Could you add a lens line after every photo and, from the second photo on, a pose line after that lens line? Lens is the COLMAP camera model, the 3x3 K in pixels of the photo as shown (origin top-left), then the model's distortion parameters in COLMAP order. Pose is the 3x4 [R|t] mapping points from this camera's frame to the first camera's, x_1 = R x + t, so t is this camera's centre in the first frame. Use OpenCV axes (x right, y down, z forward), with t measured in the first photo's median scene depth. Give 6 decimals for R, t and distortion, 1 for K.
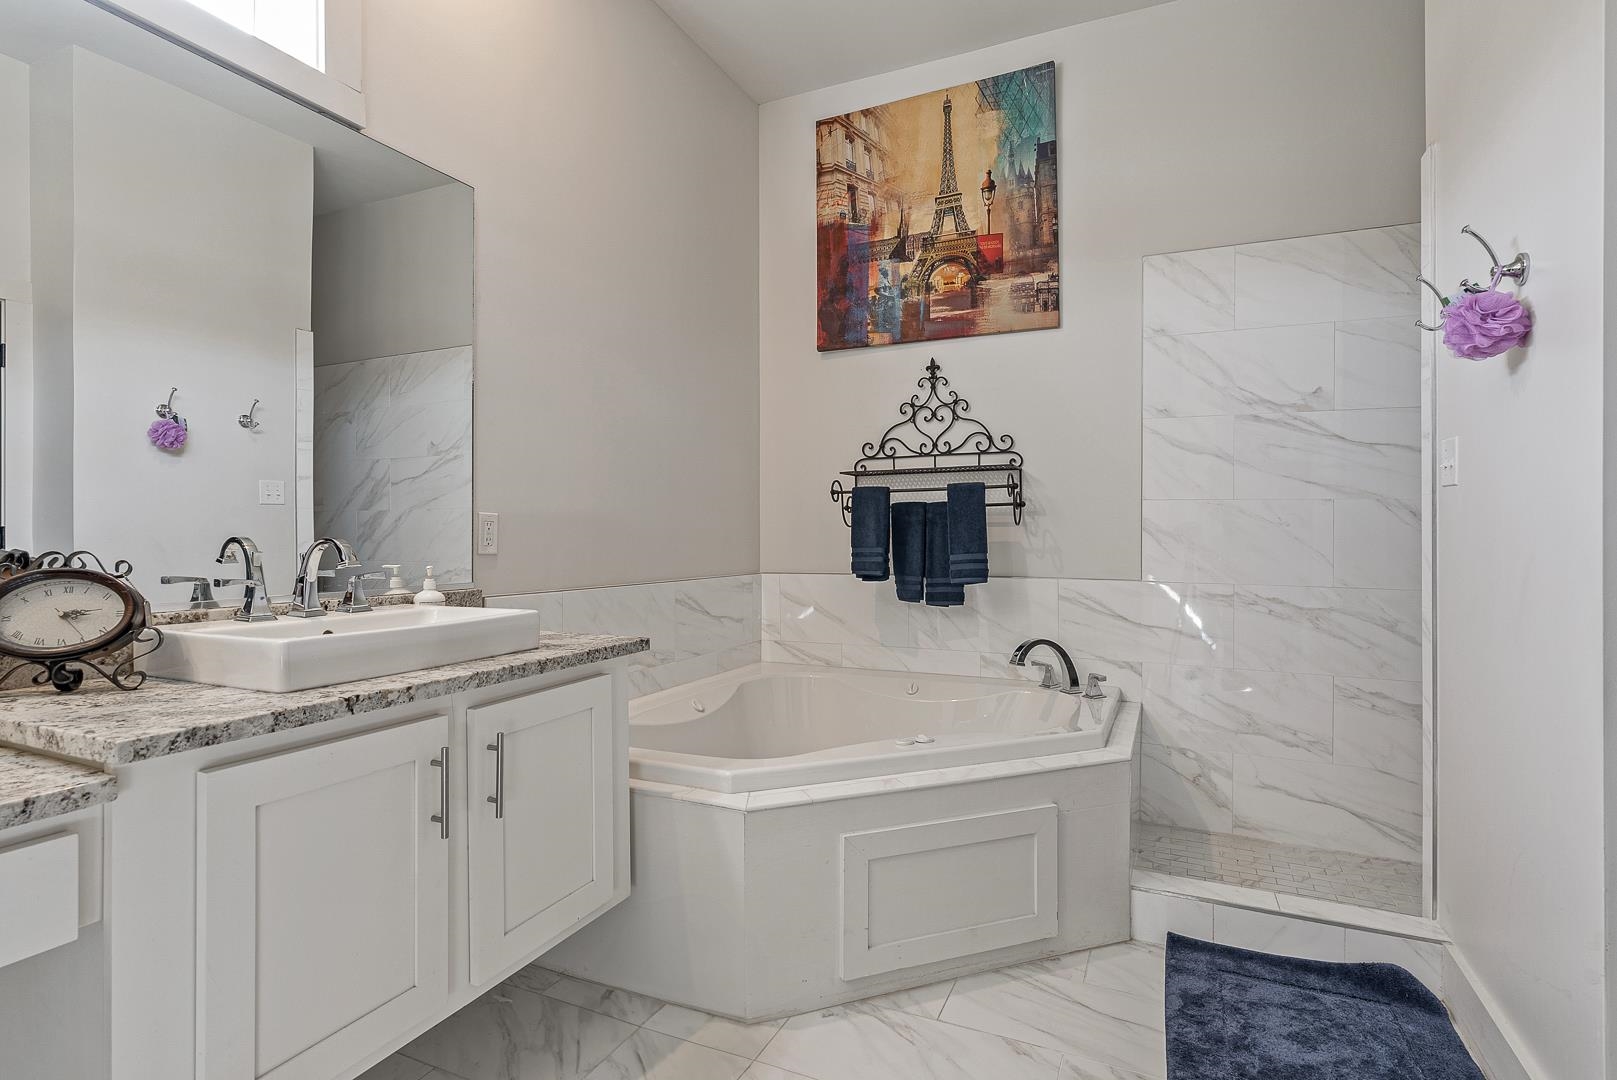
lens RADIAL K [[802.1, 0, 808.5], [0, 802.1, 540.0], [0, 0, 1]] dist [0.000272, -0.000082]
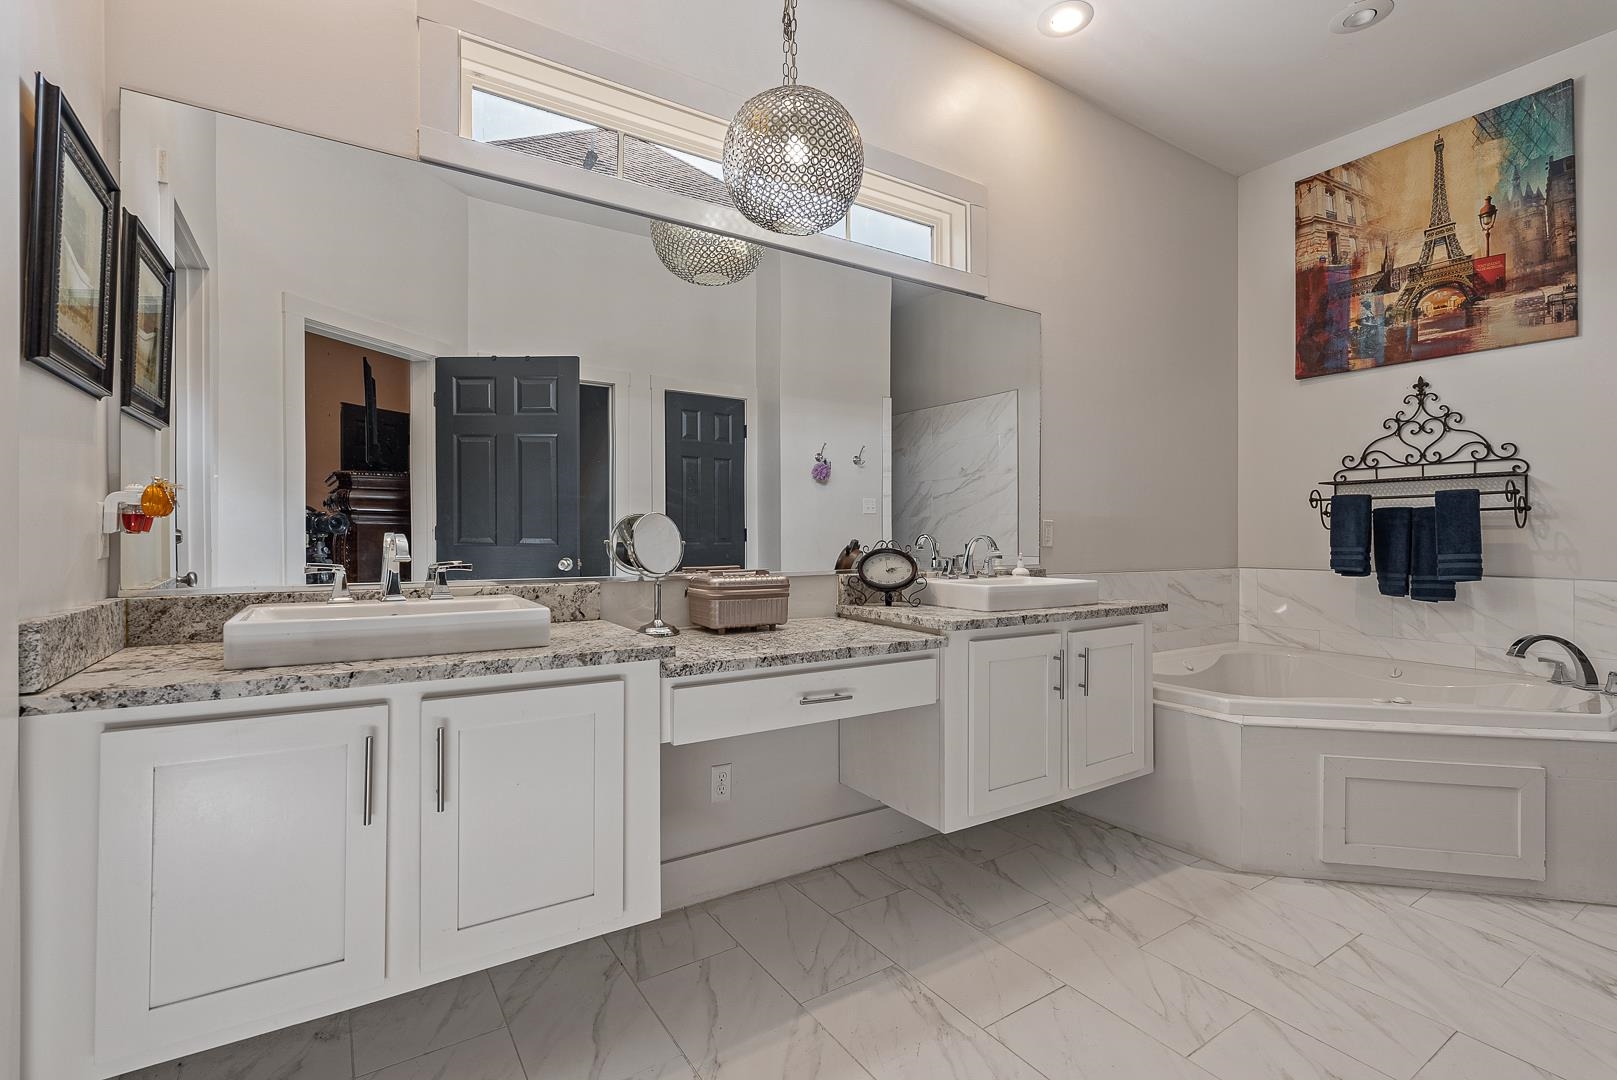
lens RADIAL K [[741.8, 0, 813.9], [0, 741.8, 533.1], [0, 0, 1]] dist [-0.003315, 0.002265]
pose [[0.850785, 0.004620, -0.525494, -0.019431], [-0.009690, 0.999929, -0.006896, 0.003825], [0.525425, 0.010959, 0.850769, -0.313126]]
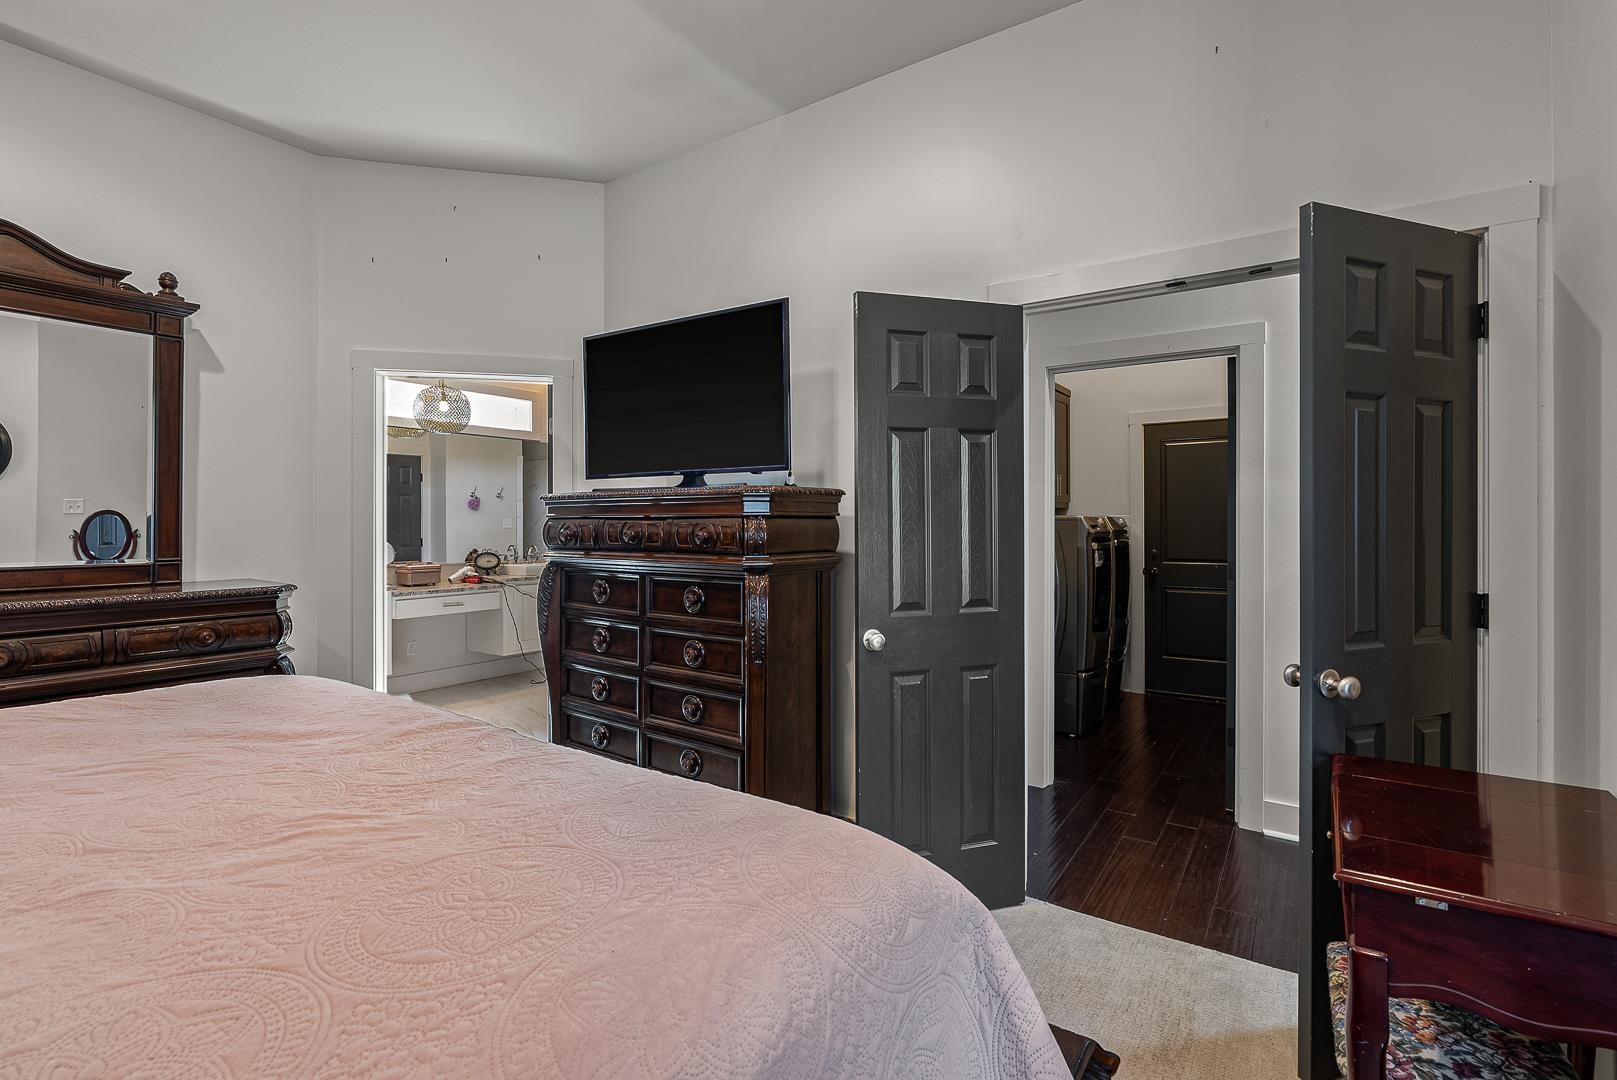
lens RADIAL K [[738.9, 0, 813.5], [0, 738.9, 527.3], [0, 0, 1]] dist [-0.001306, 0.000661]
pose [[0.987538, -0.002610, -0.157359, 0.761206], [0.001450, 0.999971, -0.007487, -0.035220], [0.157374, 0.007166, 0.987513, -1.350163]]
